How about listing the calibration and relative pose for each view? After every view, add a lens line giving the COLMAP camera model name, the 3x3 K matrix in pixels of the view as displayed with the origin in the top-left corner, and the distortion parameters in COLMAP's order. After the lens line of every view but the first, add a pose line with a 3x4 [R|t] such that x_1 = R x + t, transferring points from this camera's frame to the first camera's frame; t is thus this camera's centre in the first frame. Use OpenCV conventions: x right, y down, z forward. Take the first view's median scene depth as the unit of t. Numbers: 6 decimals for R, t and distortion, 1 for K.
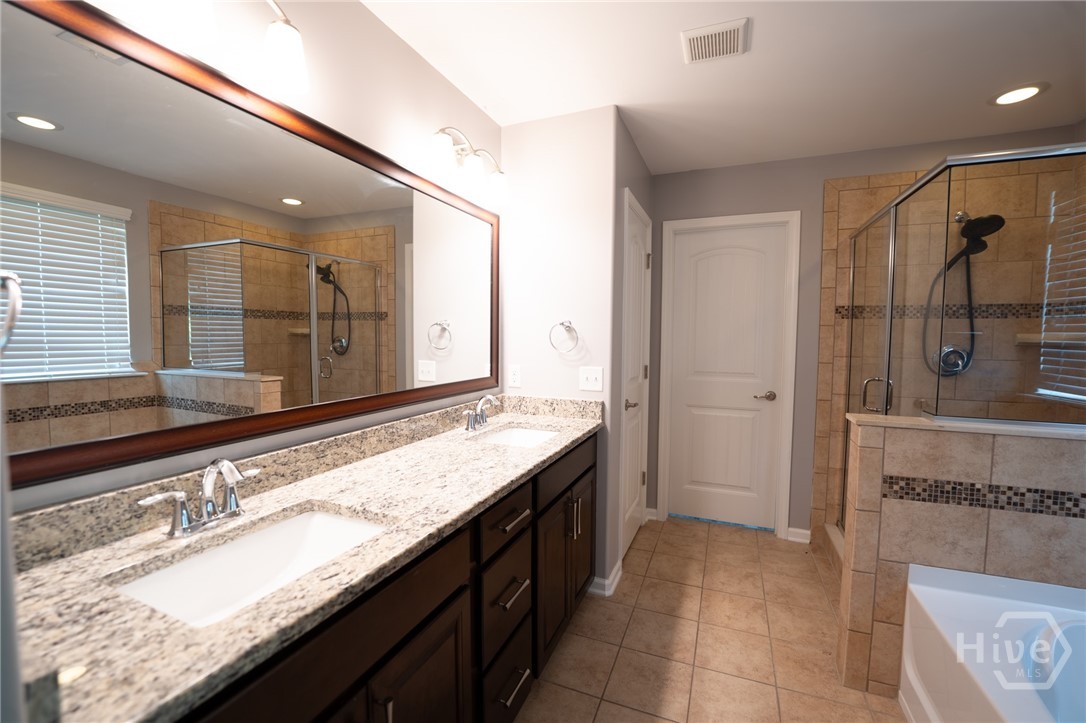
lens RADIAL K [[444.4, 0, 541.2], [0, 444.4, 361.1], [0, 0, 1]] dist [-0.033046, 0.006219]
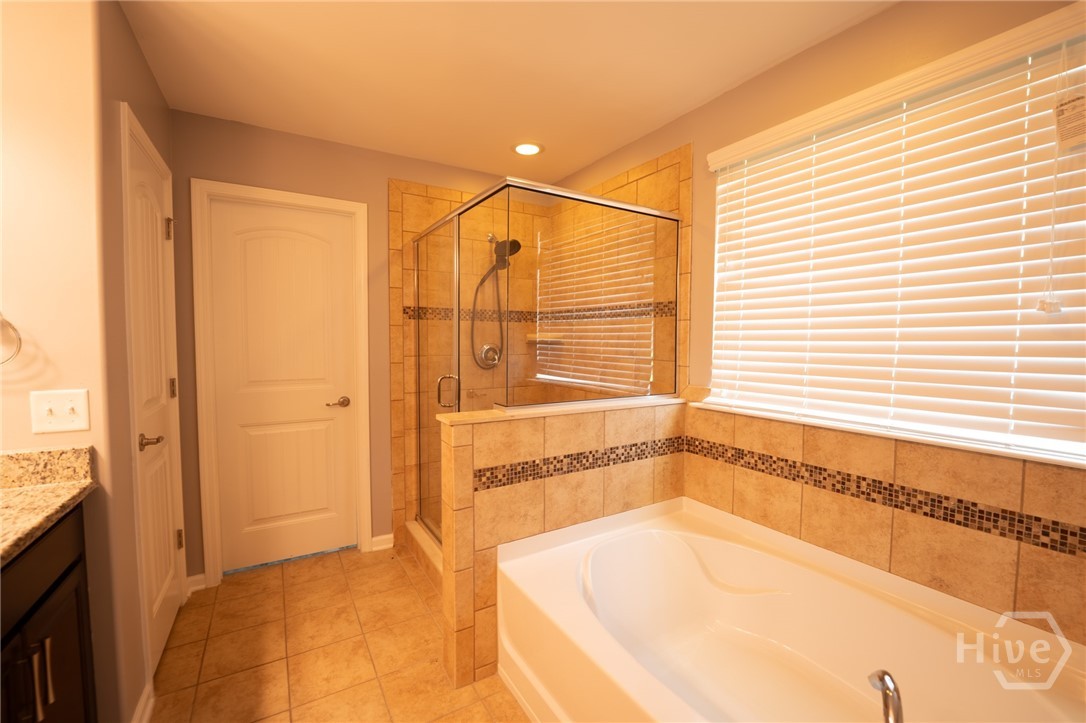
lens RADIAL K [[444.4, 0, 541.2], [0, 444.4, 361.1], [0, 0, 1]] dist [-0.033046, 0.006219]
pose [[0.581034, -0.044215, 0.812678, 0.024654], [0.045629, 0.998722, 0.021714, -0.008276], [-0.812600, 0.024465, 0.582309, 0.173772]]
